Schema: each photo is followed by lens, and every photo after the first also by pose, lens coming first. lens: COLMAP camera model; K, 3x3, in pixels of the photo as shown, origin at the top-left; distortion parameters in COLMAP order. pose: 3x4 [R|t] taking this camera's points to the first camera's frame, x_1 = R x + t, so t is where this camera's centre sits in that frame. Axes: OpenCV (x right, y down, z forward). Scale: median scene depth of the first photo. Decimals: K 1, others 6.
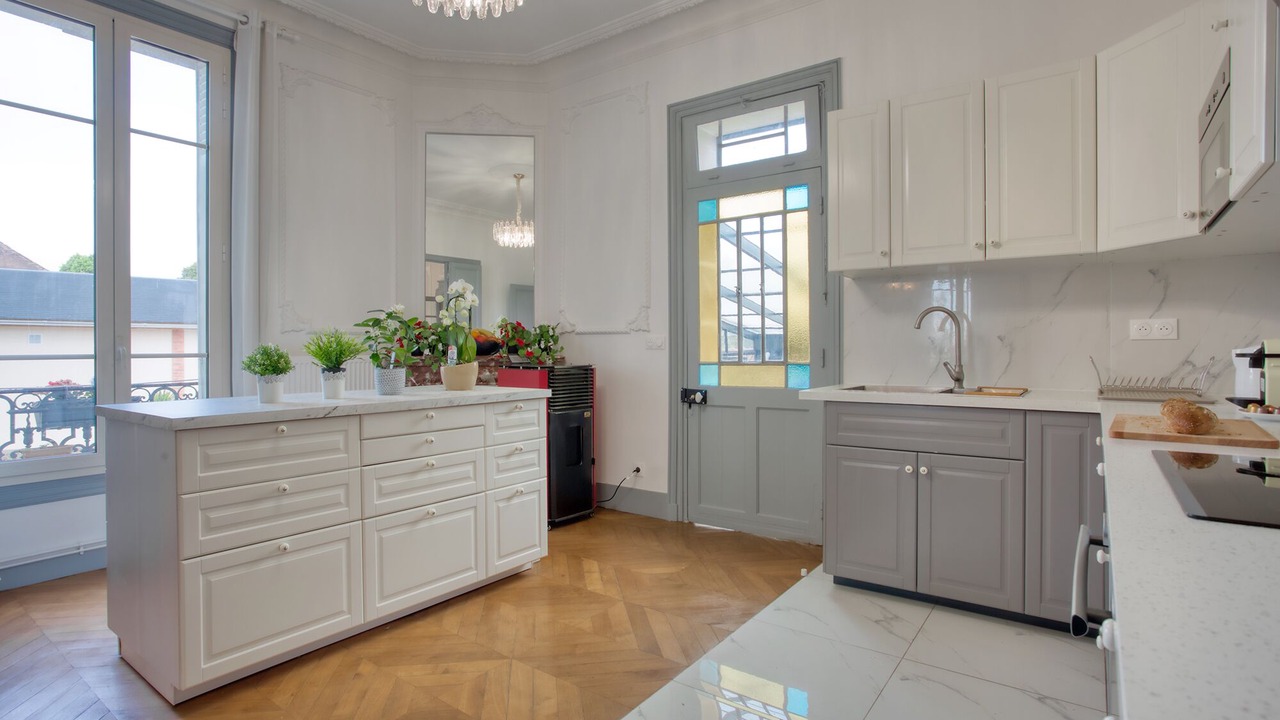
lens RADIAL K [[641.5, 0, 640.0], [0, 641.5, 360.0], [0, 0, 1]] dist [-0.038567, 0.000591]
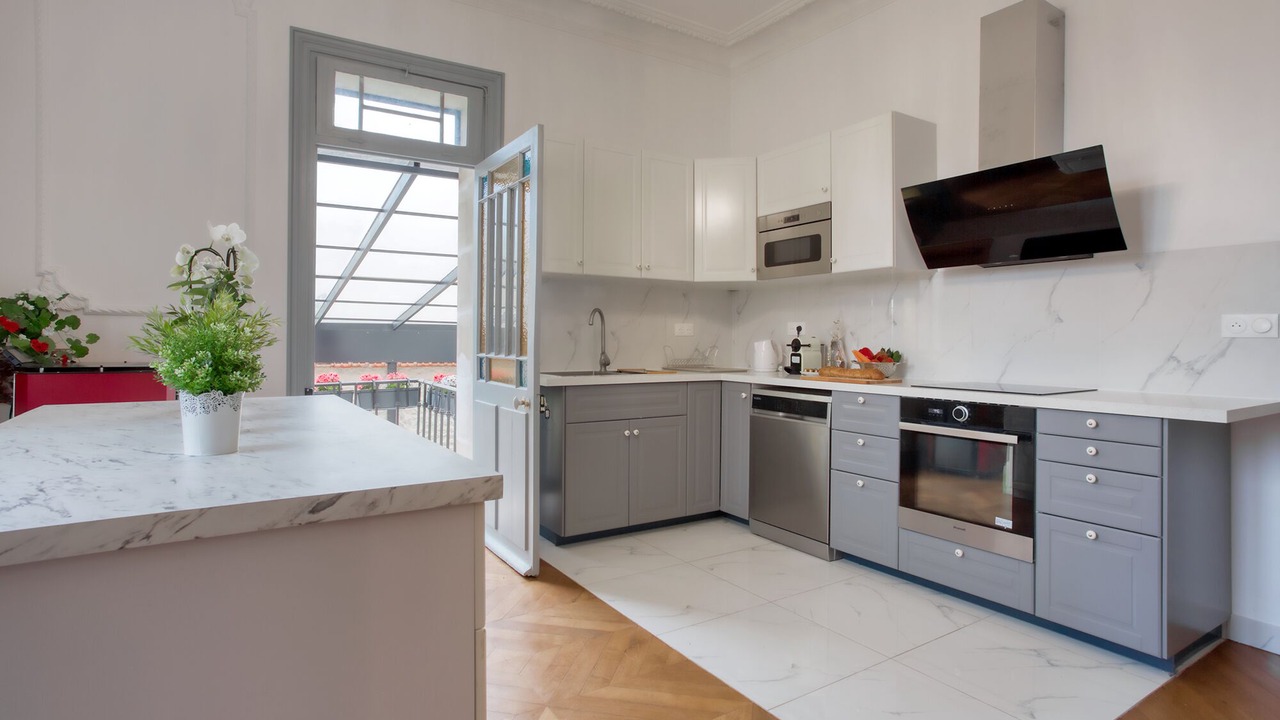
lens RADIAL K [[660.5, 0, 638.9], [0, 660.5, 346.7], [0, 0, 1]] dist [-0.003654, -0.000640]
pose [[0.375787, -0.004344, 0.926696, -0.745863], [0.009494, 0.999955, 0.000838, -0.006619], [-0.926657, 0.008483, 0.375812, 0.418829]]
